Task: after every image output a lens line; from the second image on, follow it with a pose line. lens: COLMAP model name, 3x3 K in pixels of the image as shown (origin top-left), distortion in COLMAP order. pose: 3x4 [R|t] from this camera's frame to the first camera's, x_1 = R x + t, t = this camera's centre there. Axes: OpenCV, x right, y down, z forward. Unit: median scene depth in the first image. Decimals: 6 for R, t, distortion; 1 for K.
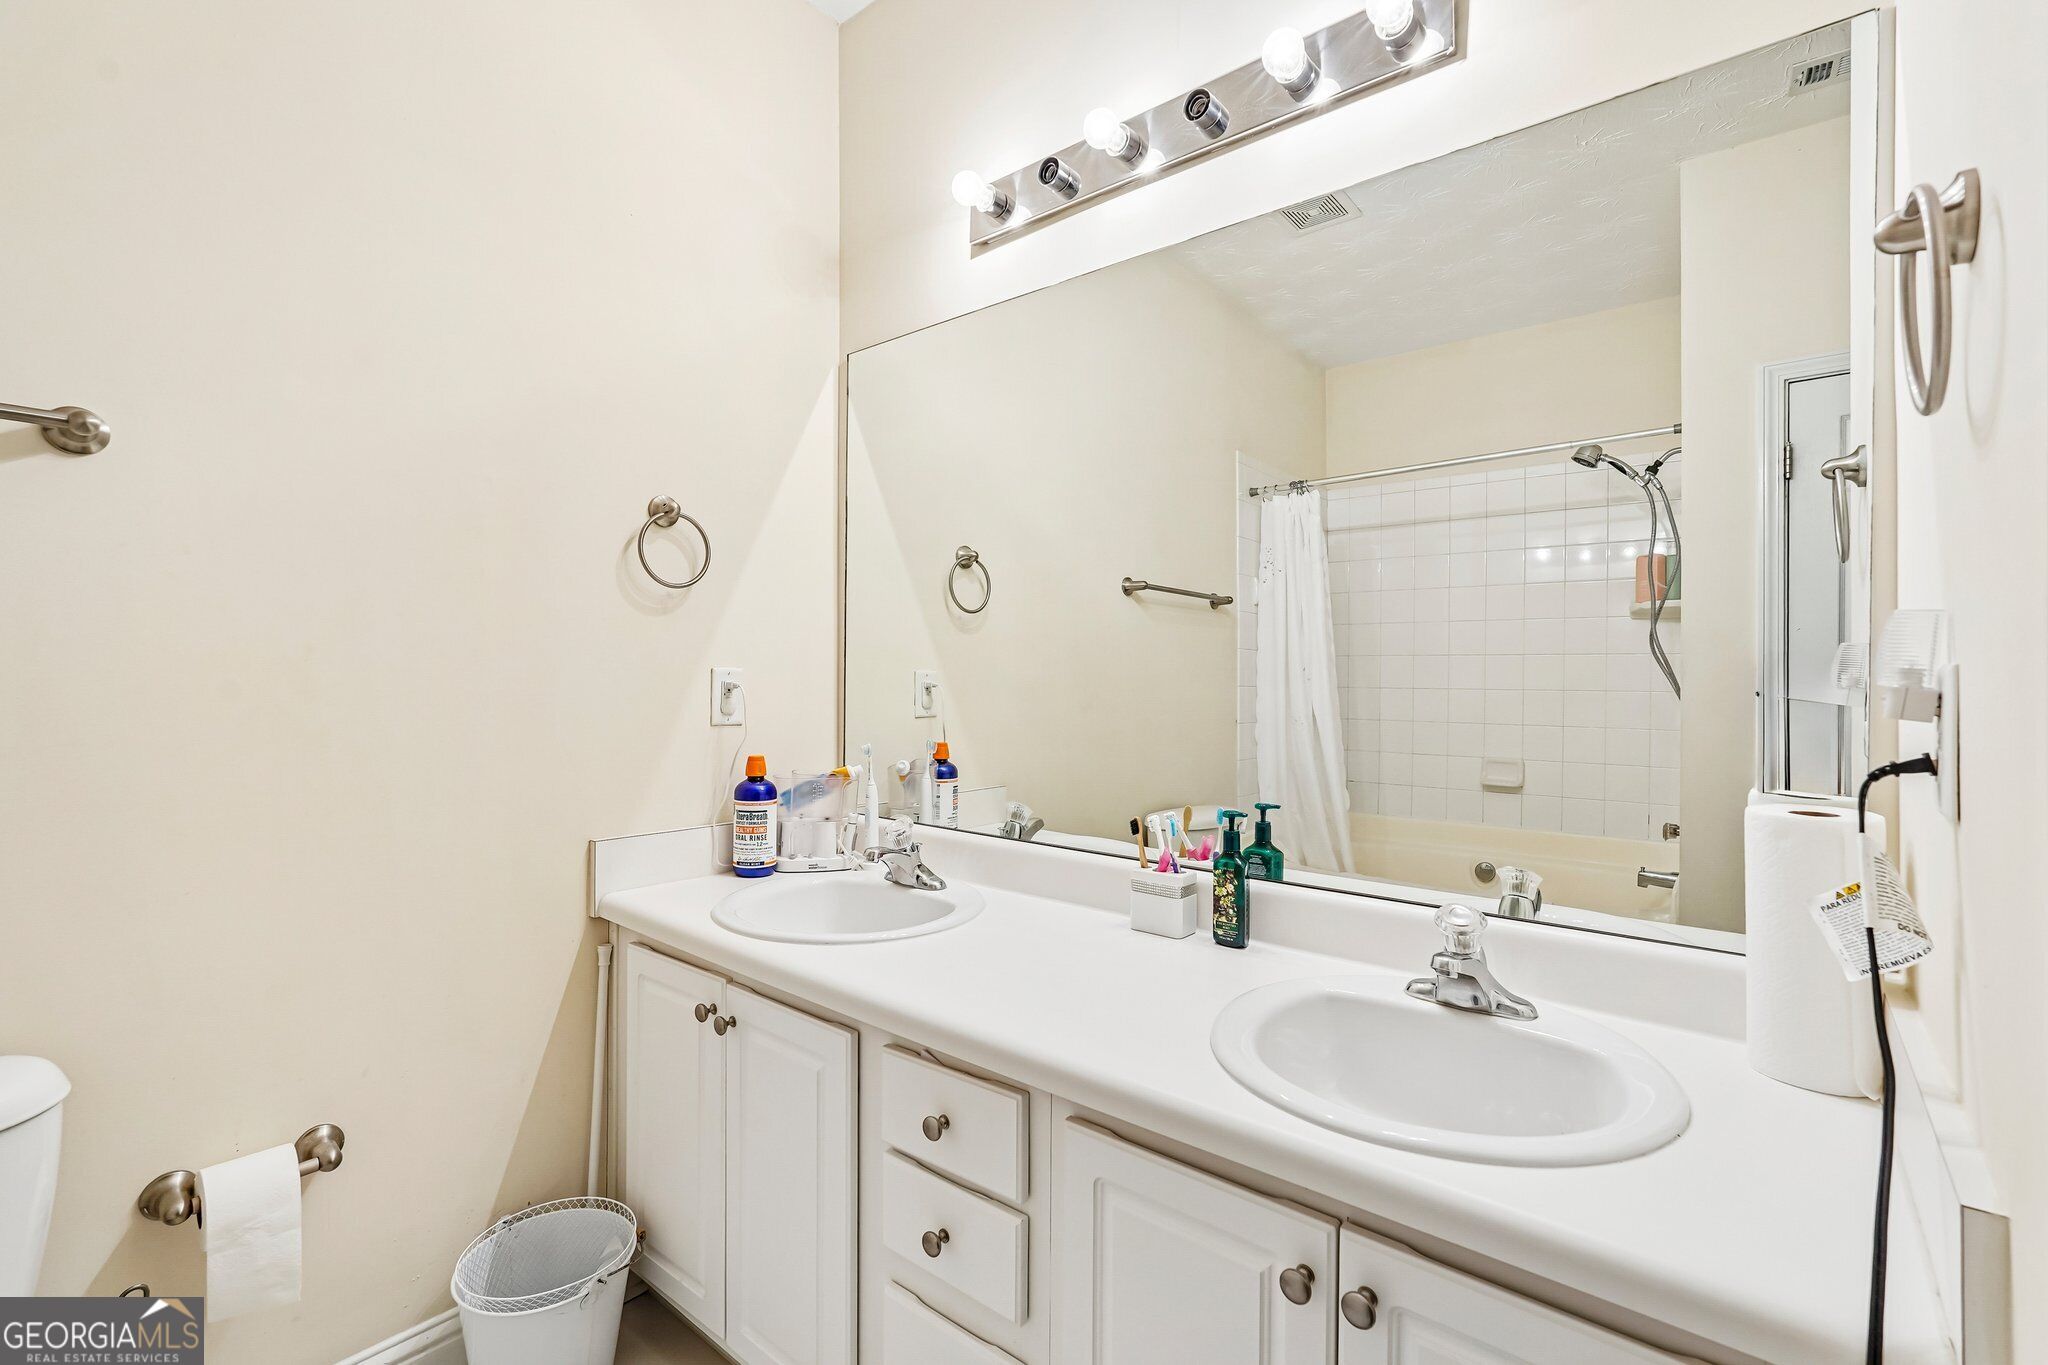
lens RADIAL K [[910.1, 0, 1024.5], [0, 910.1, 680.2], [0, 0, 1]] dist [-0.012159, 0.007284]
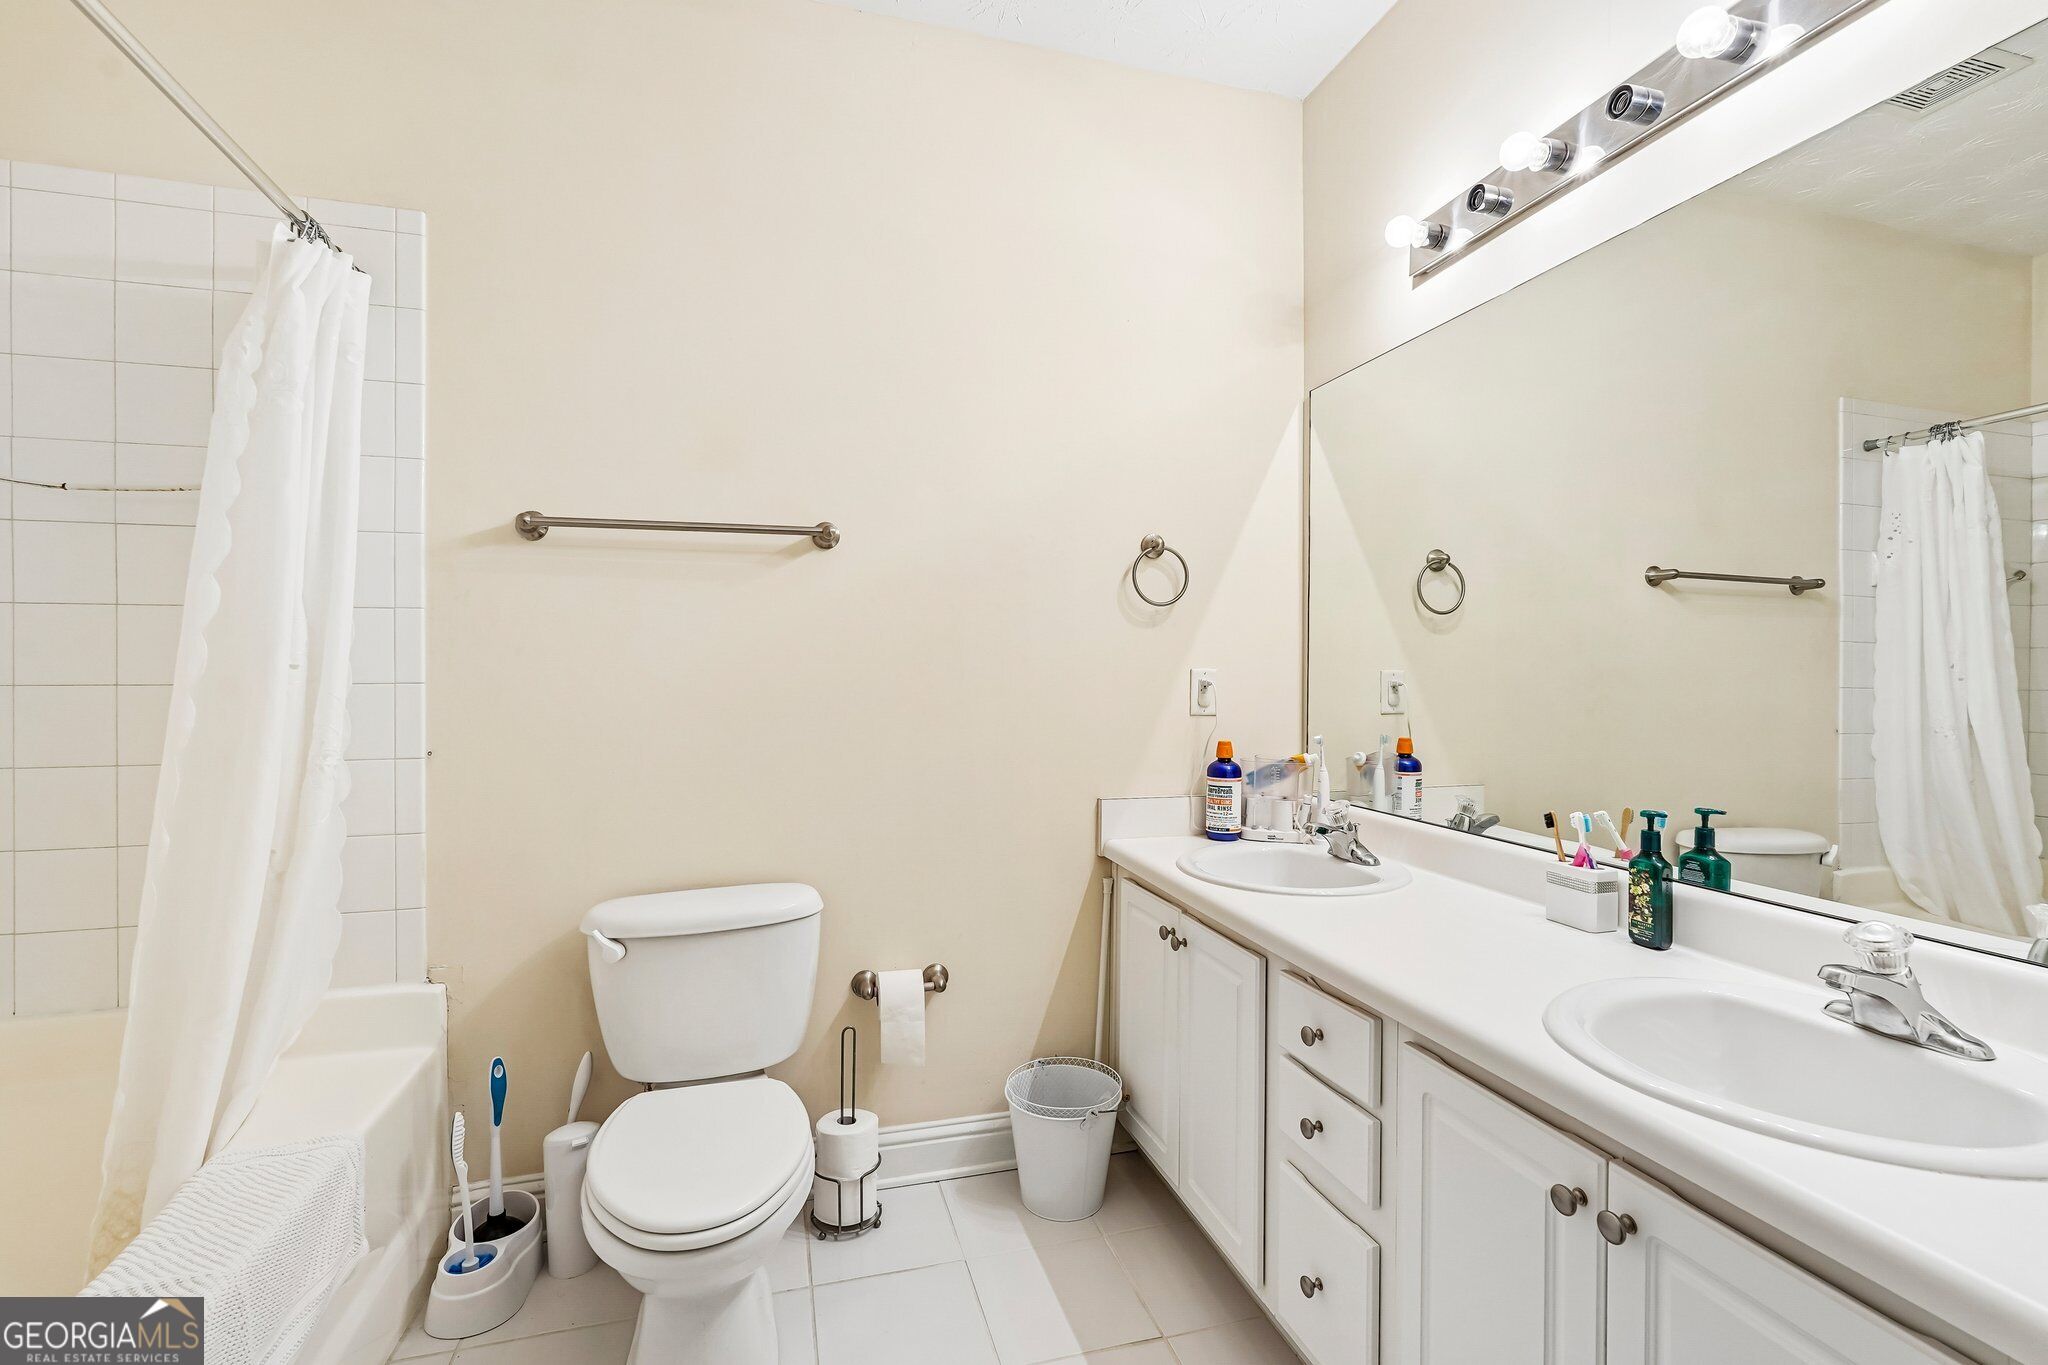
lens RADIAL K [[910.1, 0, 1023.5], [0, 910.1, 682.2], [0, 0, 1]] dist [-0.012159, 0.007284]
pose [[0.826139, 0.003139, -0.563458, 0.200950], [-0.002189, 0.999995, 0.002361, 0.002959], [0.563463, -0.000717, 0.826141, -0.183875]]
